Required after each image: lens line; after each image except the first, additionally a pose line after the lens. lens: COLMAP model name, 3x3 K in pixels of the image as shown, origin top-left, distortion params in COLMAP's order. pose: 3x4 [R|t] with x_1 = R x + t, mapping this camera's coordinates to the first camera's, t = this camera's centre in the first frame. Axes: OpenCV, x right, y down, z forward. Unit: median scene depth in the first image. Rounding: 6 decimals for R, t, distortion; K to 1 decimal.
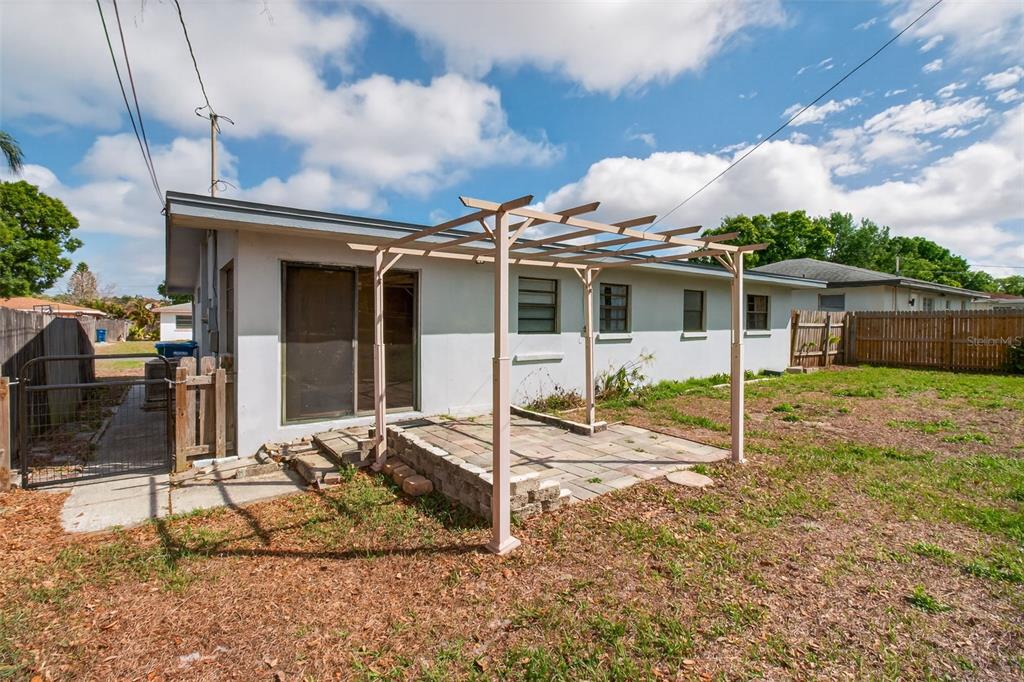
lens RADIAL K [[475.8, 0, 513.3], [0, 475.8, 331.5], [0, 0, 1]] dist [-0.018740, 0.007107]
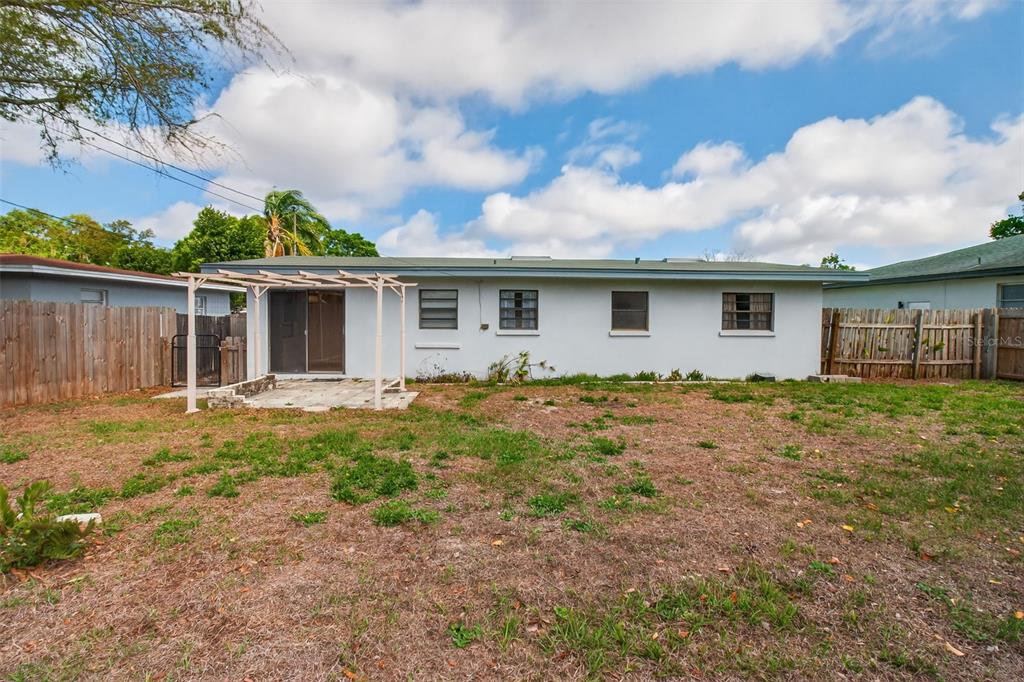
lens RADIAL K [[486.8, 0, 531.0], [0, 486.8, 315.2], [0, 0, 1]] dist [-0.025283, 0.020307]
pose [[0.835133, 0.001560, -0.550046, 0.908225], [-0.014860, 0.999695, -0.019727, -0.010623], [0.549847, 0.024648, 0.834902, -0.036308]]
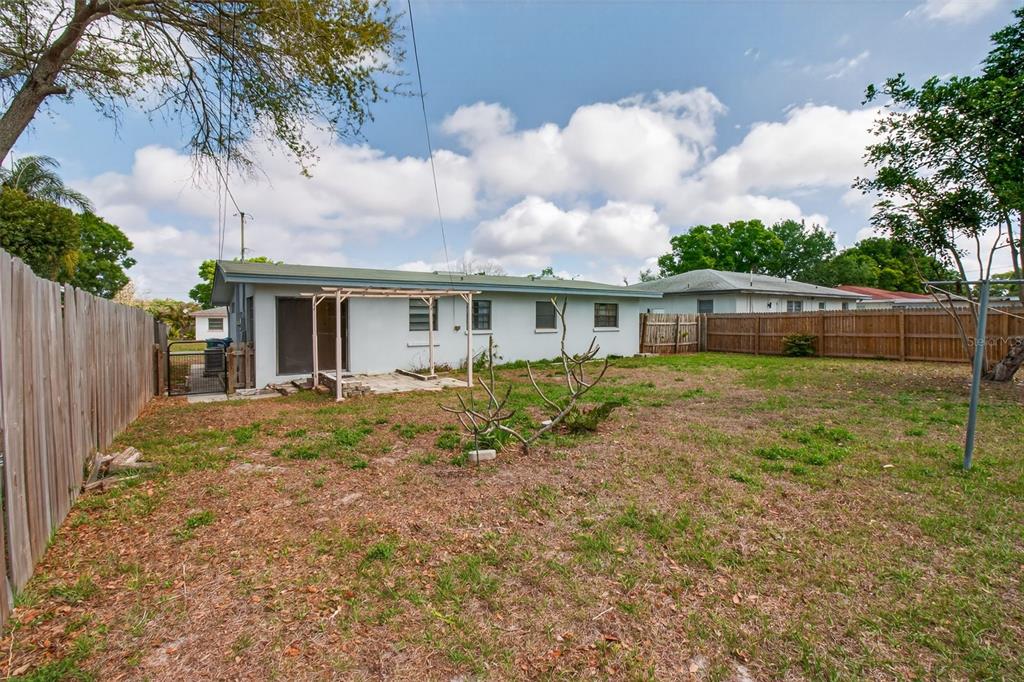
lens RADIAL K [[475.8, 0, 513.3], [0, 475.8, 331.5], [0, 0, 1]] dist [-0.018740, 0.007107]
pose [[0.999260, -0.007094, -0.037806, 0.383463], [0.007226, 0.999968, 0.003359, 0.002880], [0.037781, -0.003630, 0.999279, -0.632416]]
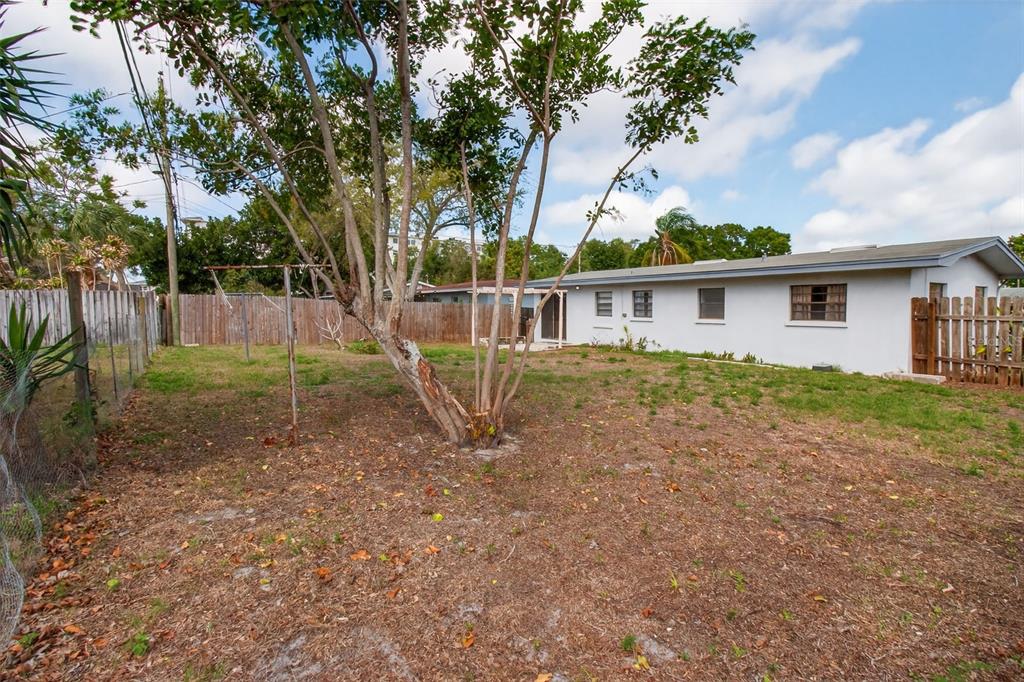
lens RADIAL K [[475.8, 0, 513.3], [0, 475.8, 331.5], [0, 0, 1]] dist [-0.018740, 0.007107]
pose [[-0.046490, 0.041757, -0.998046, 1.979660], [-0.027884, 0.998682, 0.043083, -0.008468], [0.998530, 0.029832, -0.045265, 0.569637]]
